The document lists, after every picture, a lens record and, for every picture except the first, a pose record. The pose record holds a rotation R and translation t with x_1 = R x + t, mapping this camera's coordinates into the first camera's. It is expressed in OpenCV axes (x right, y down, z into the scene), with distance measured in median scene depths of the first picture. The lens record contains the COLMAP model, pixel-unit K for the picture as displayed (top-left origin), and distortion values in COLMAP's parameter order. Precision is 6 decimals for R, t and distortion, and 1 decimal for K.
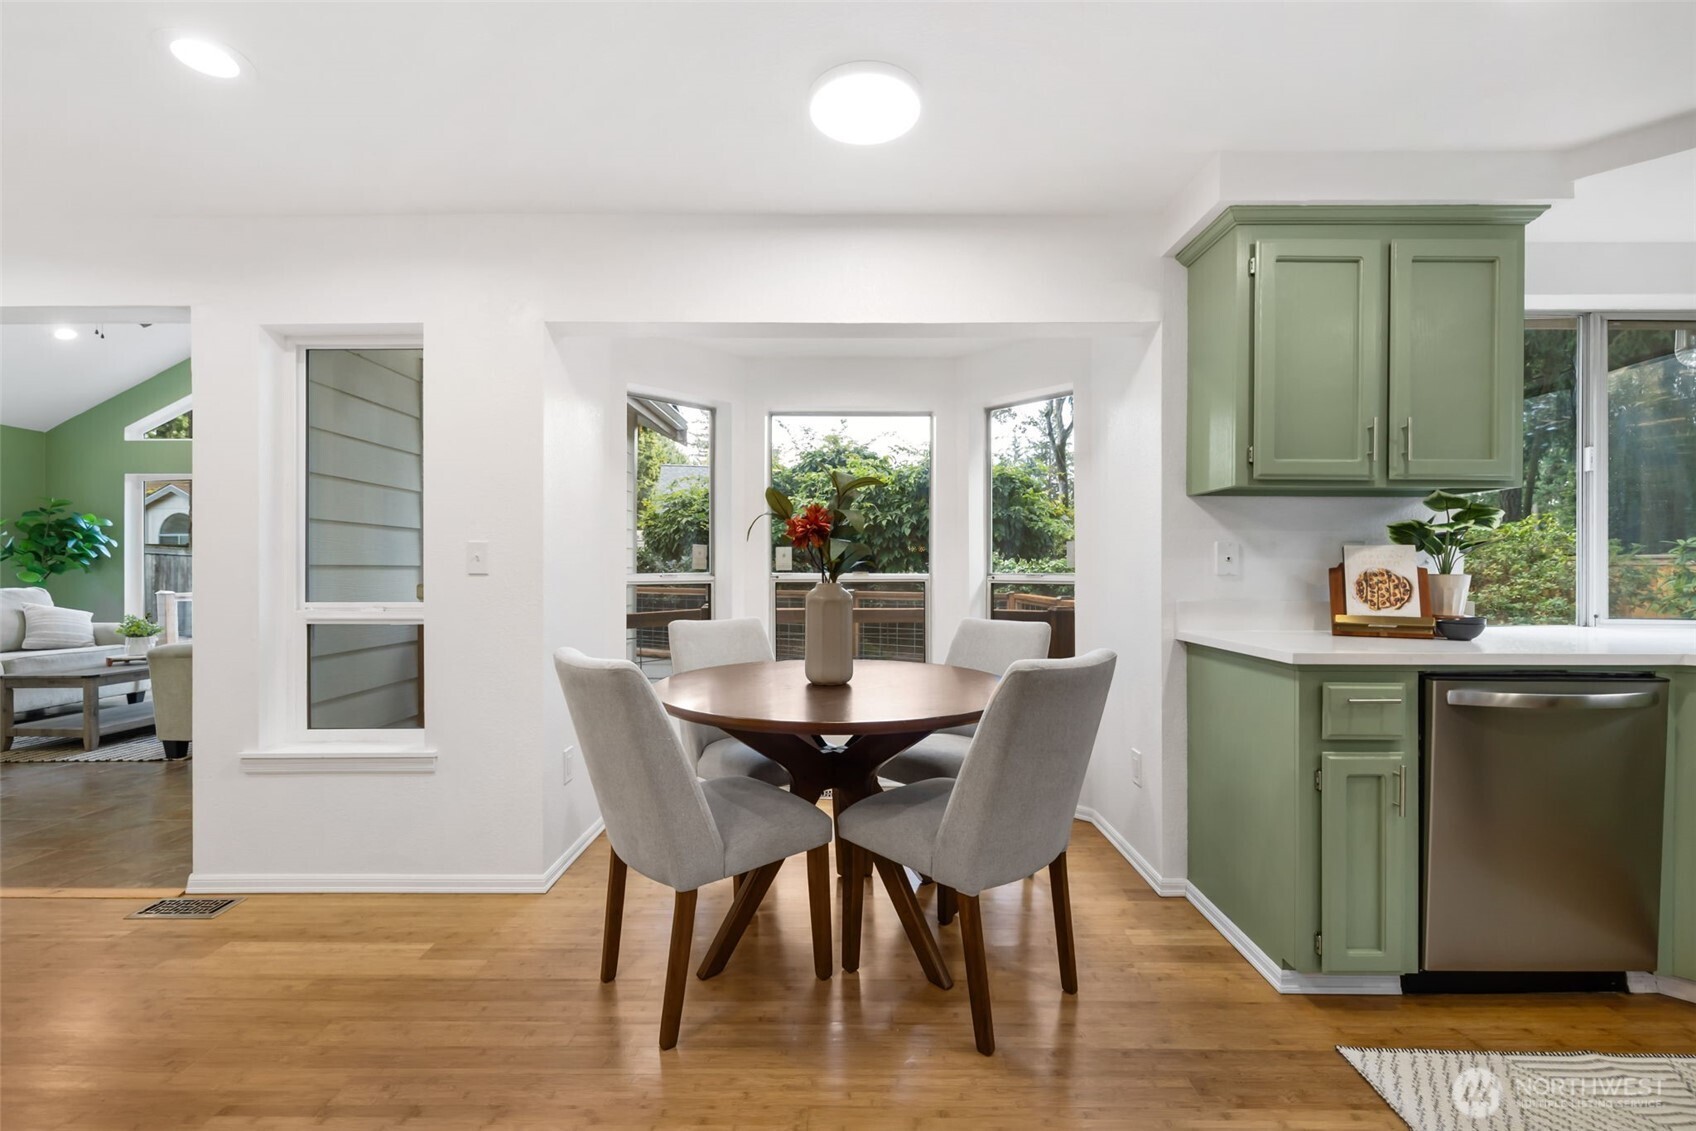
lens RADIAL K [[716.6, 0, 848.0], [0, 716.6, 566.5], [0, 0, 1]] dist [-0.004778, -0.000823]
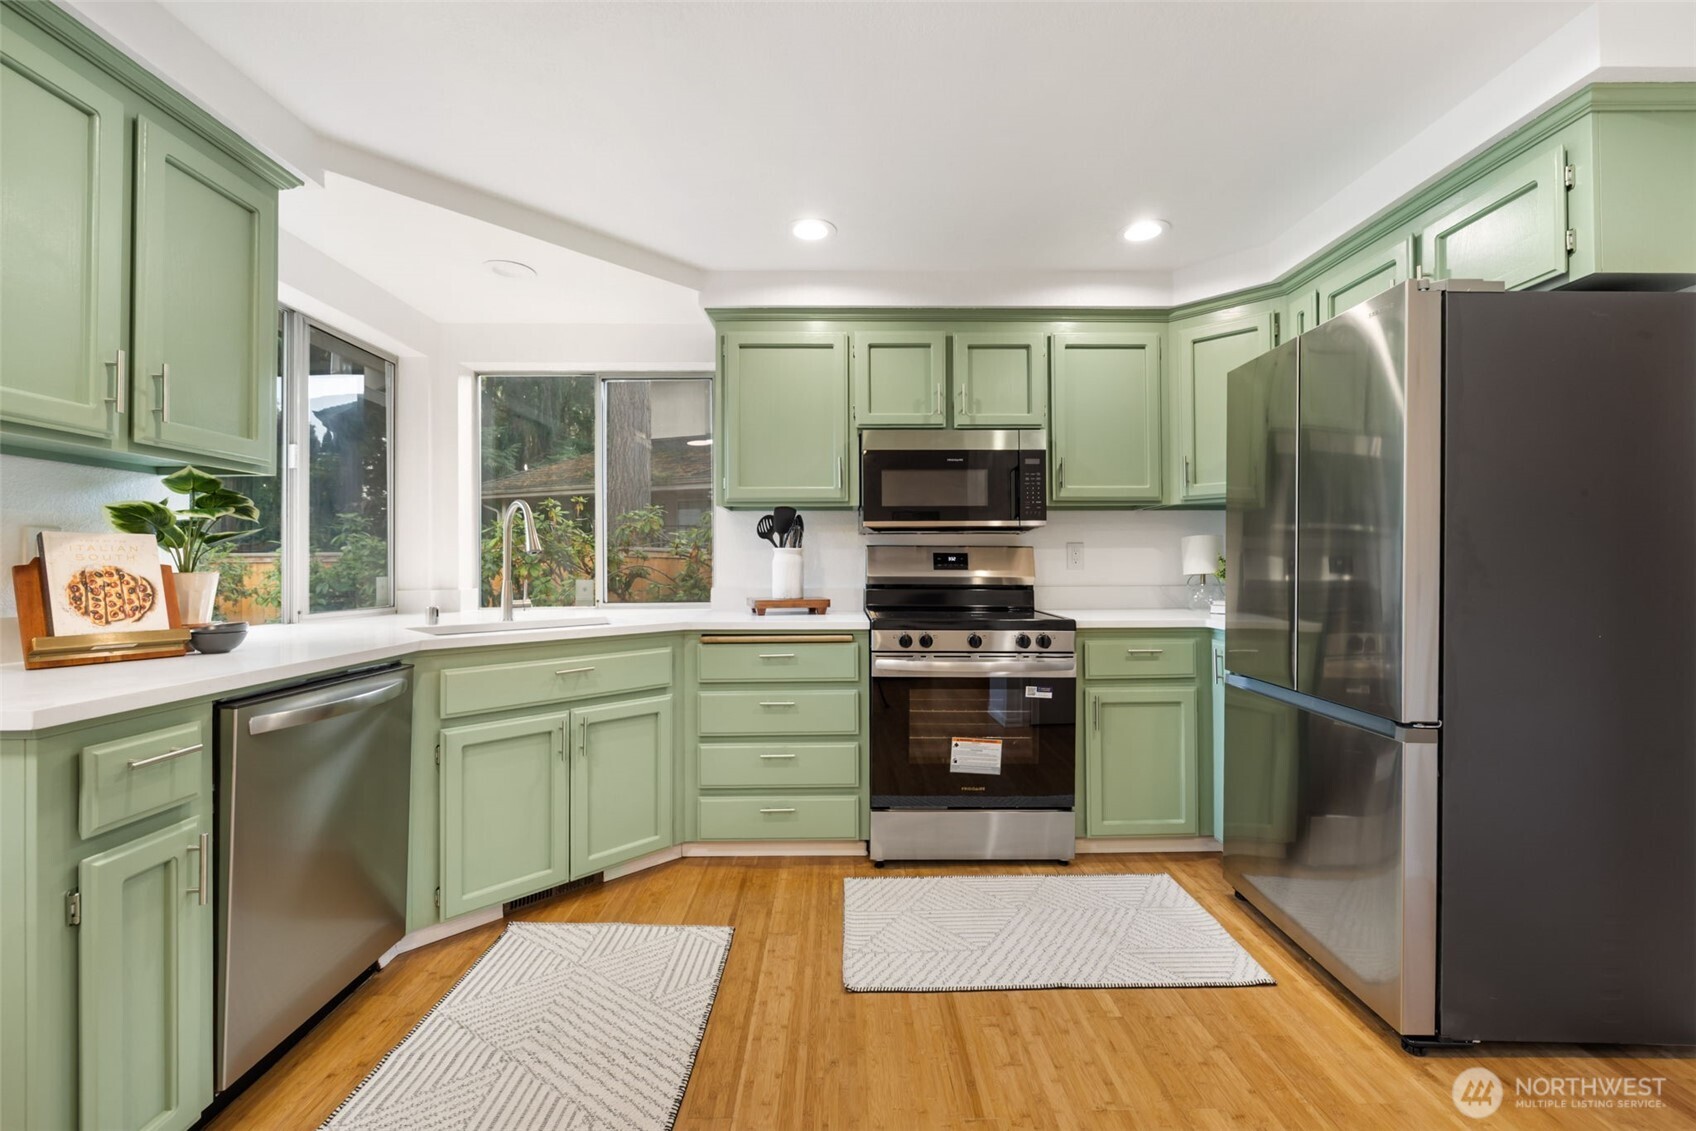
lens RADIAL K [[716.6, 0, 843.7], [0, 716.6, 556.4], [0, 0, 1]] dist [-0.004778, -0.000823]
pose [[-0.021780, 0.009296, 0.999720, 0.023149], [0.002617, 0.999954, -0.009241, 0.001813], [-0.999759, 0.002415, -0.021803, 0.290680]]
